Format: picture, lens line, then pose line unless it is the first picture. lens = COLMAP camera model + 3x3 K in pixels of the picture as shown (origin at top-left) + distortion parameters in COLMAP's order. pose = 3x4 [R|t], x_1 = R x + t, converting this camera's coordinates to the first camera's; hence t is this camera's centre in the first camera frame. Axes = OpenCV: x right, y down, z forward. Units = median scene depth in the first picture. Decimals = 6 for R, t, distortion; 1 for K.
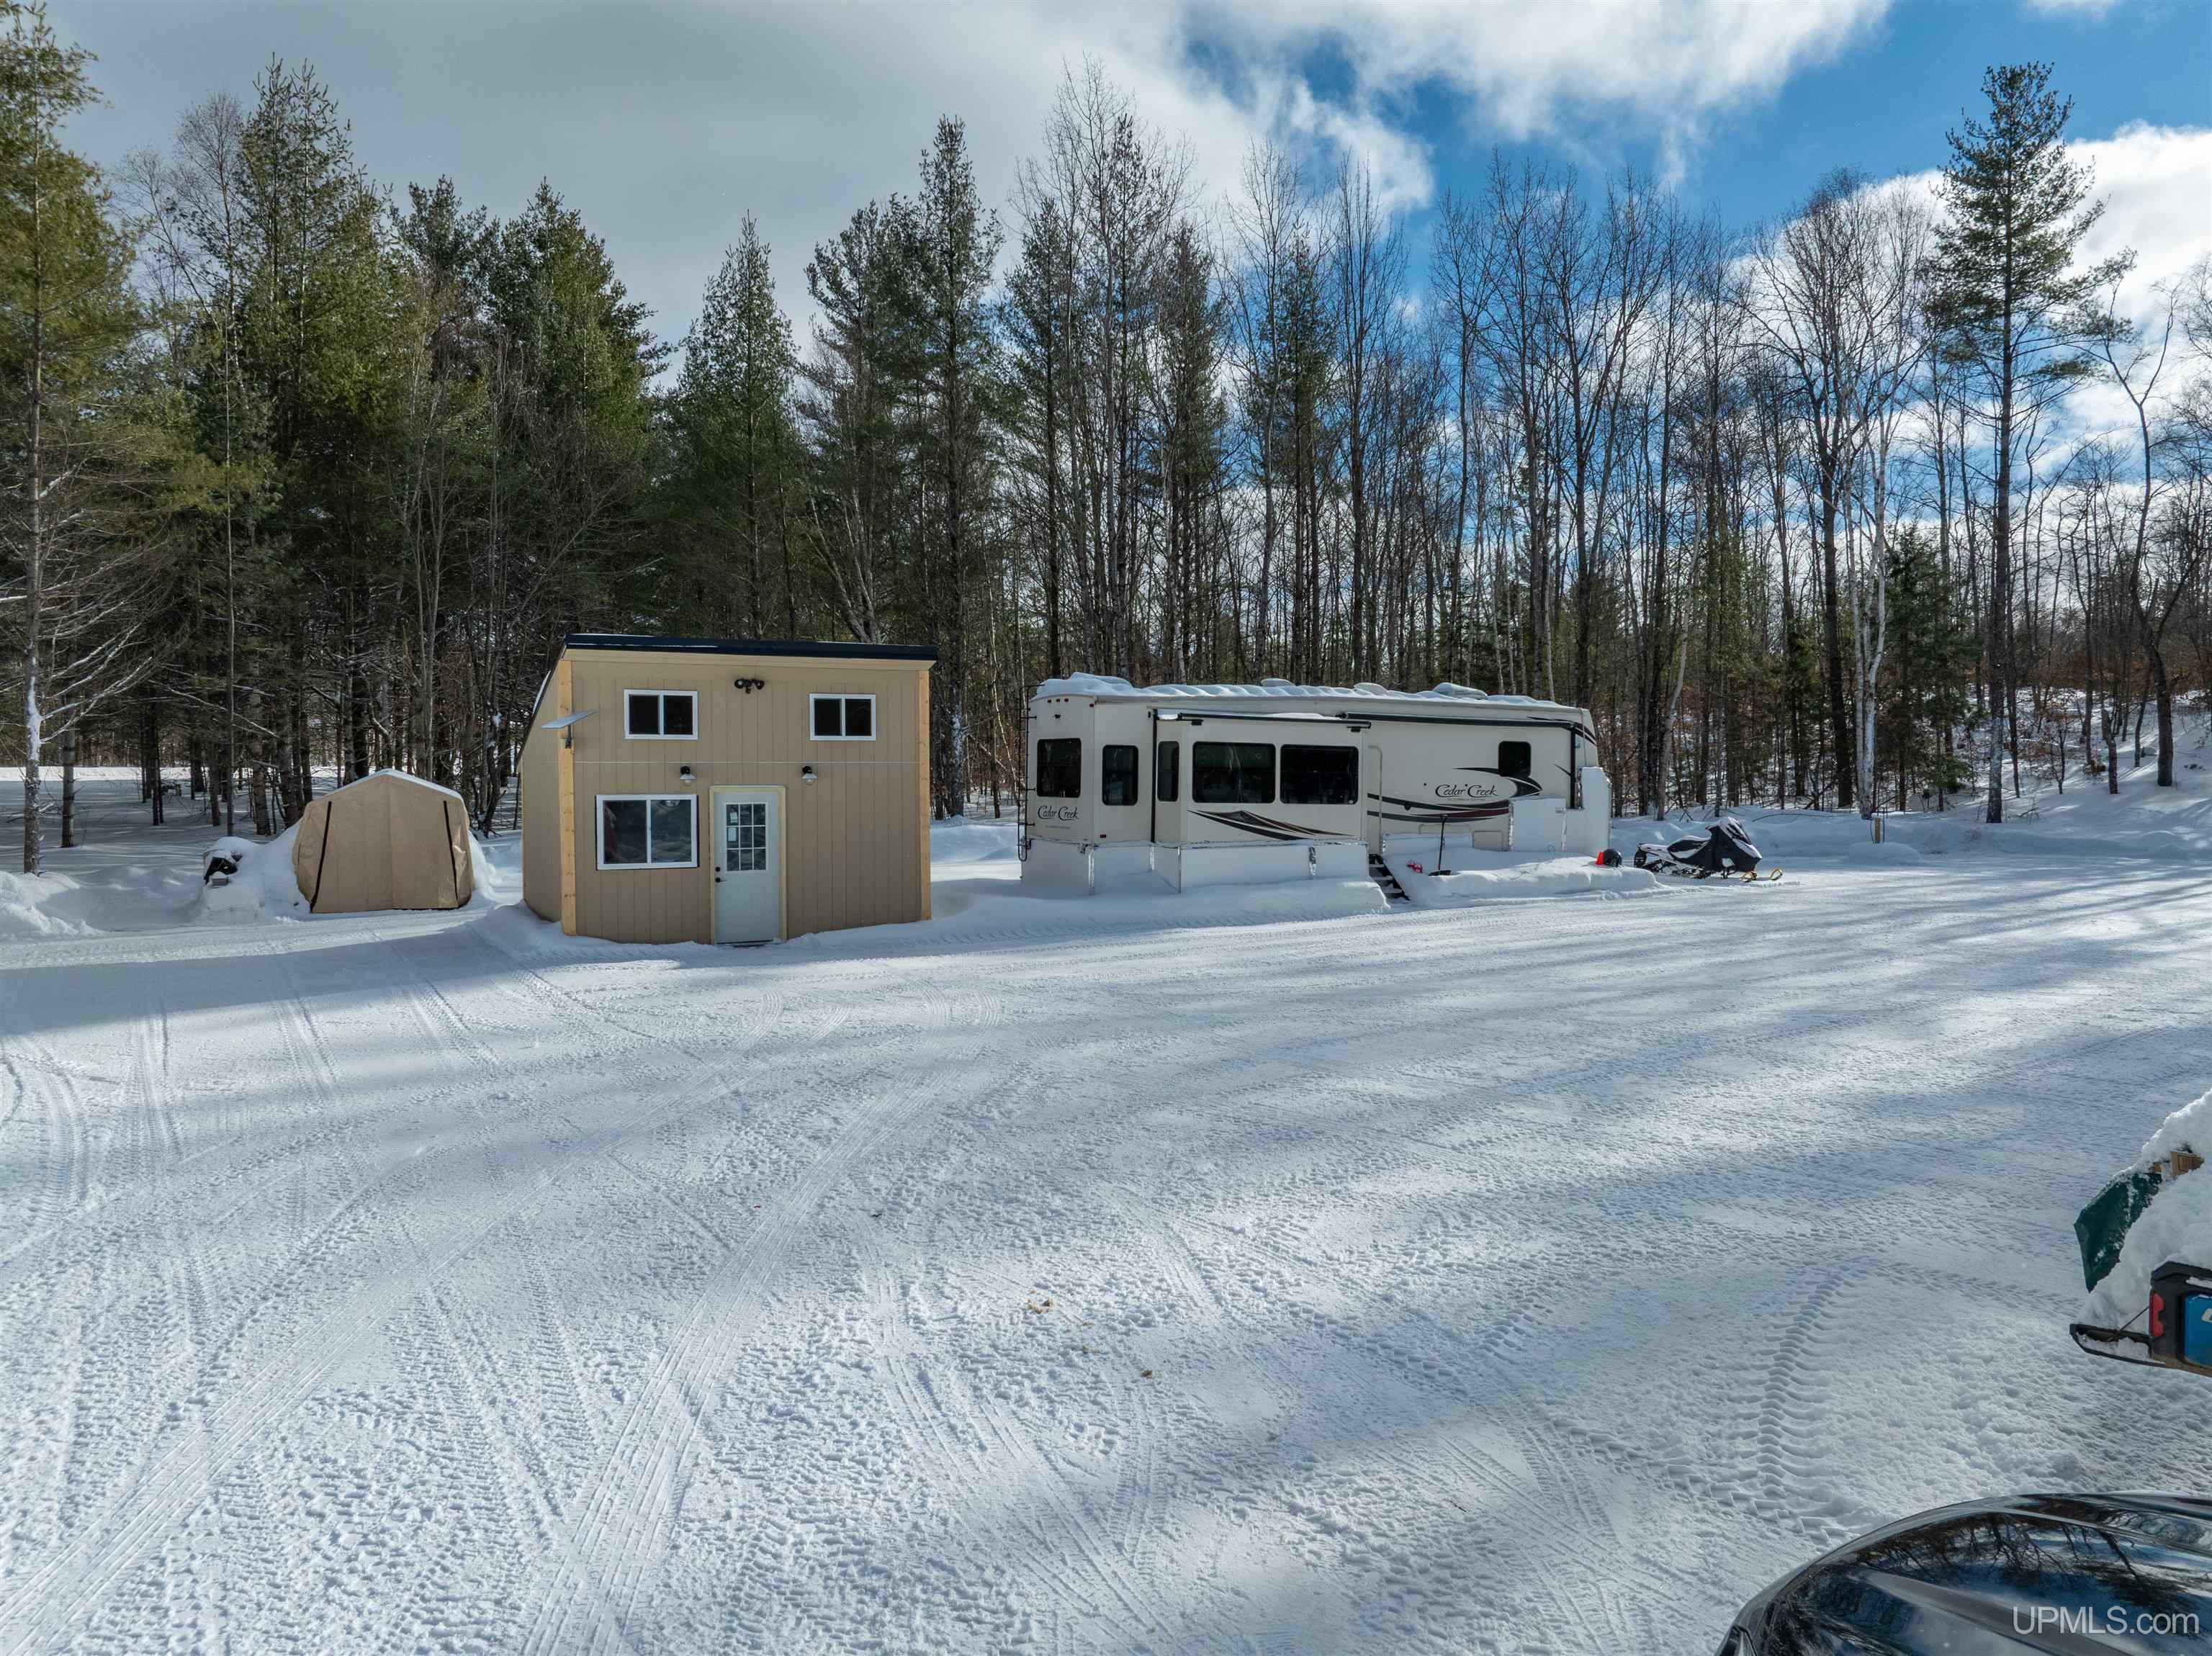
lens RADIAL K [[1553.9, 0, 1111.5], [0, 1553.9, 827.2], [0, 0, 1]] dist [-0.033573, -0.004695]
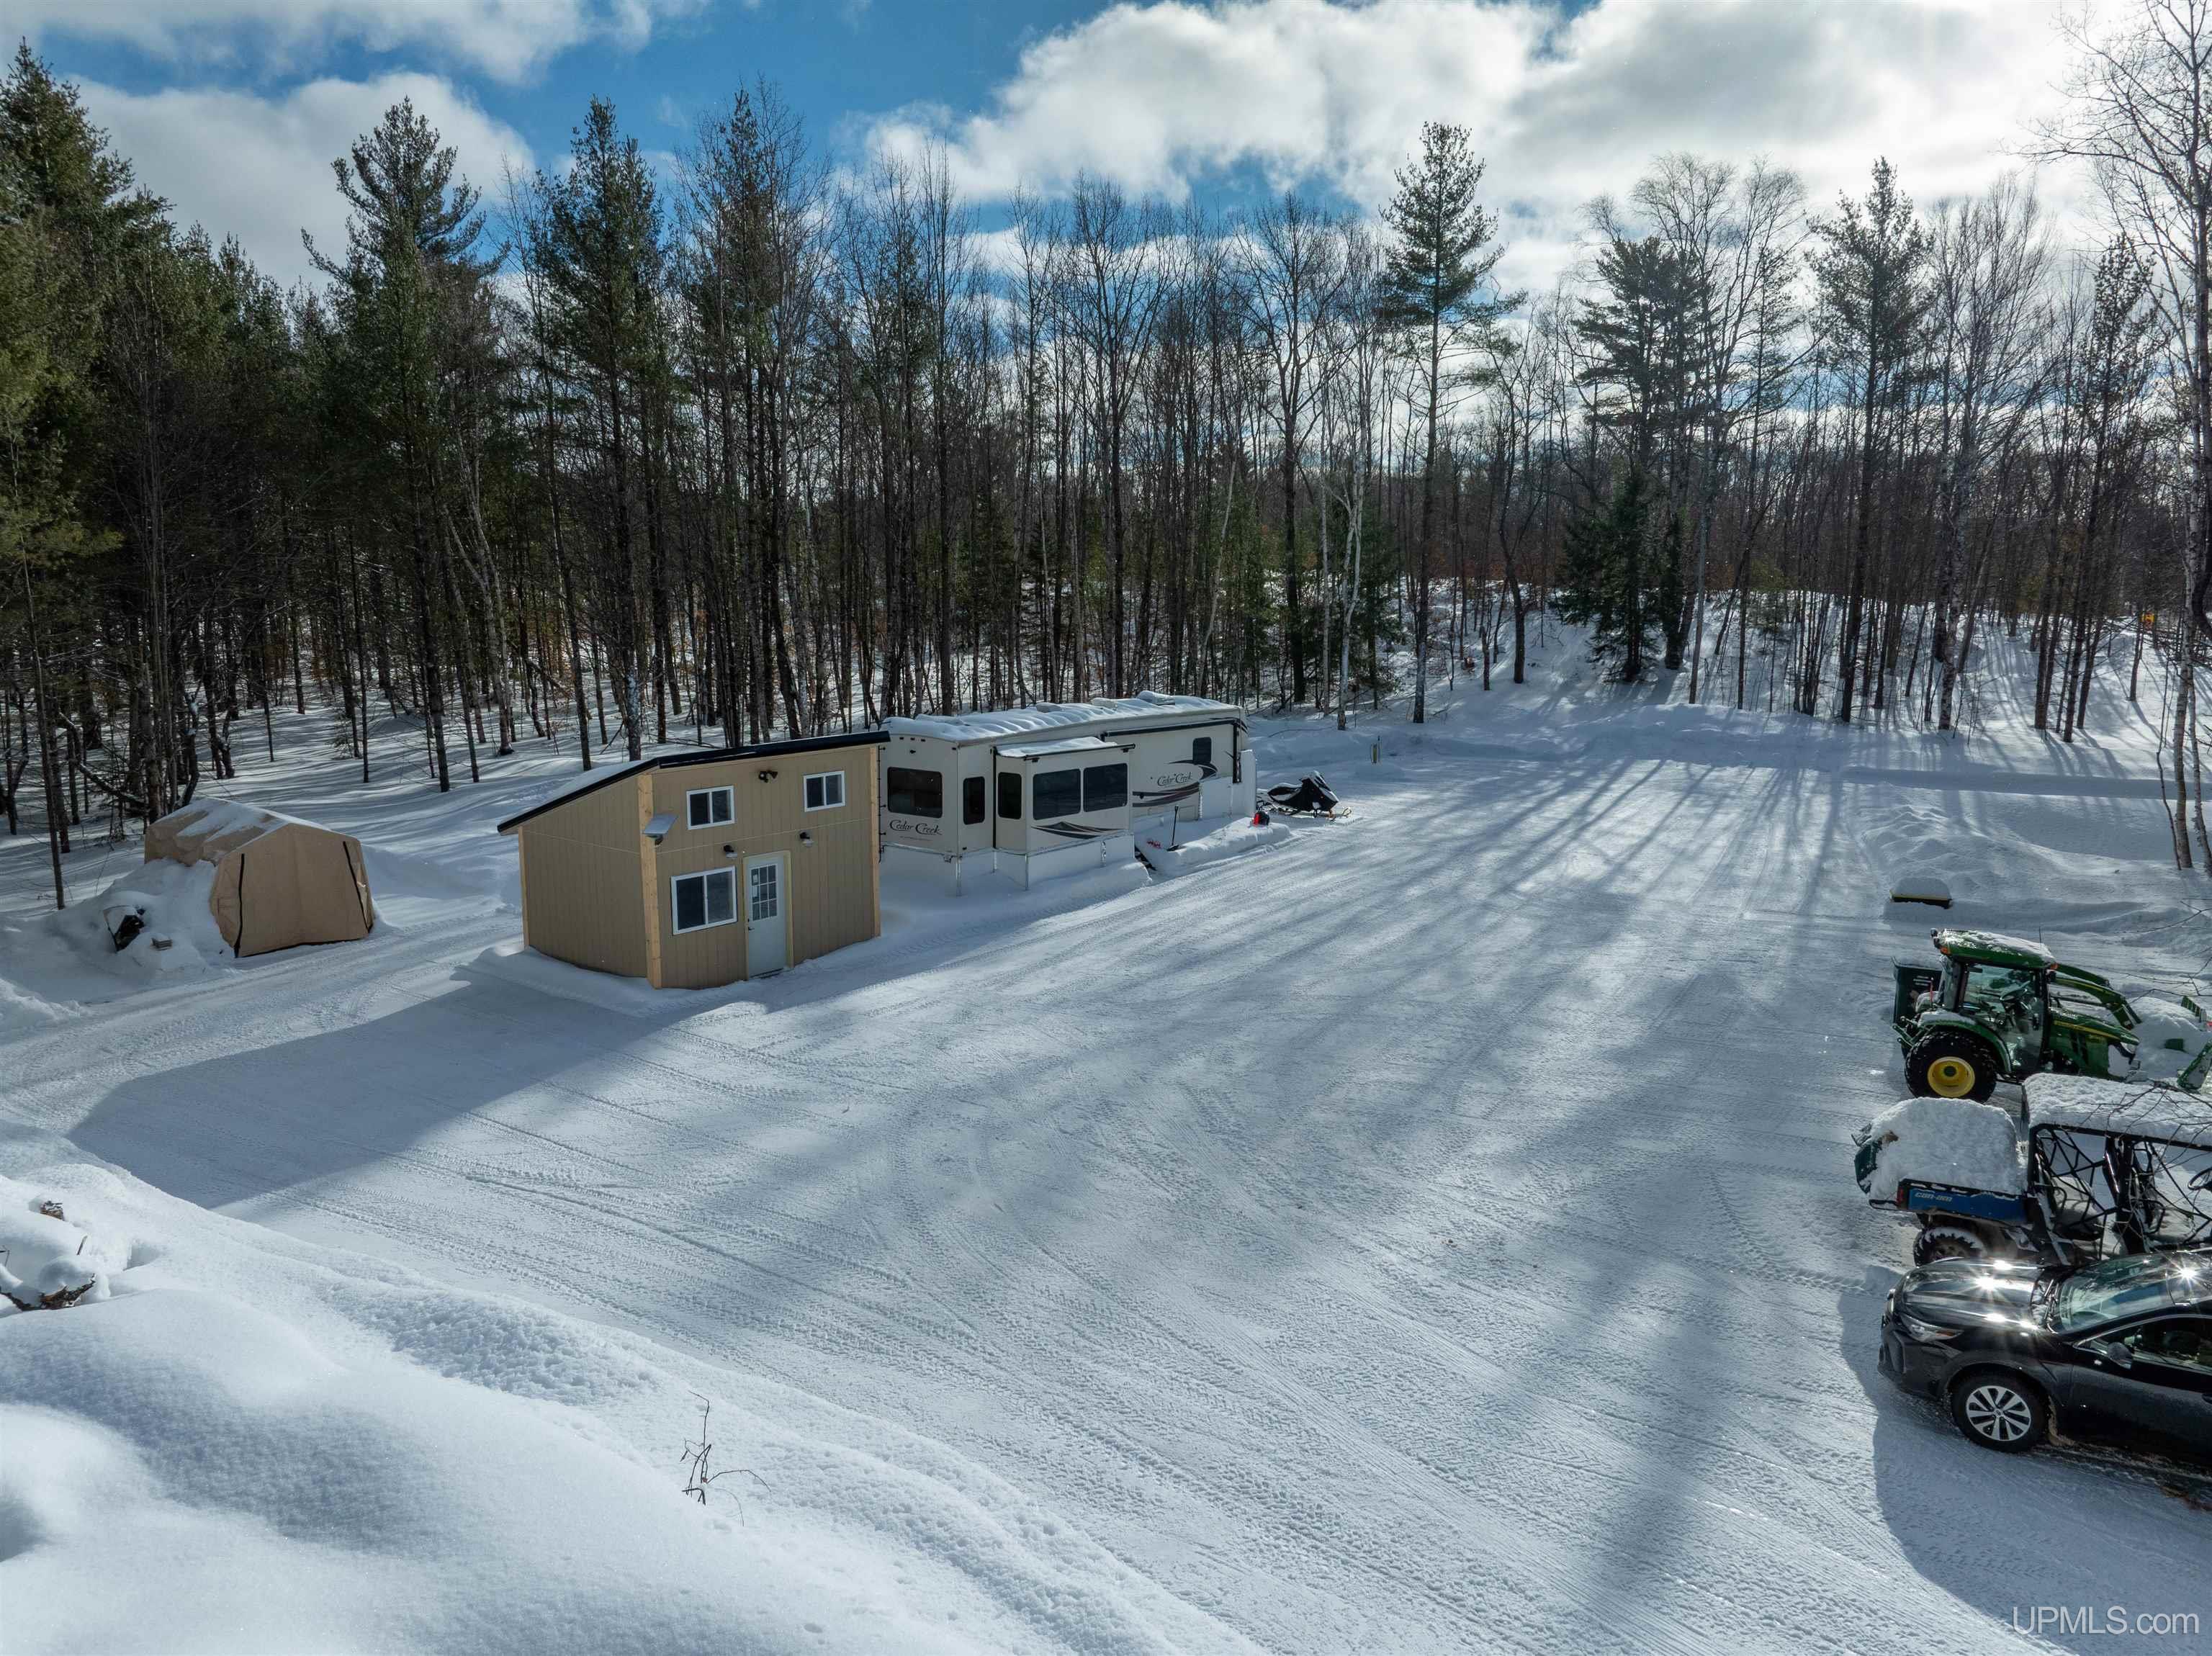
lens RADIAL K [[1553.9, 0, 1111.5], [0, 1553.9, 827.2], [0, 0, 1]] dist [-0.033573, -0.004695]
pose [[0.916222, -0.064052, 0.395519, -0.369712], [0.015371, 0.992032, 0.125047, -0.157245], [-0.400377, -0.108491, 0.909906, -0.210047]]
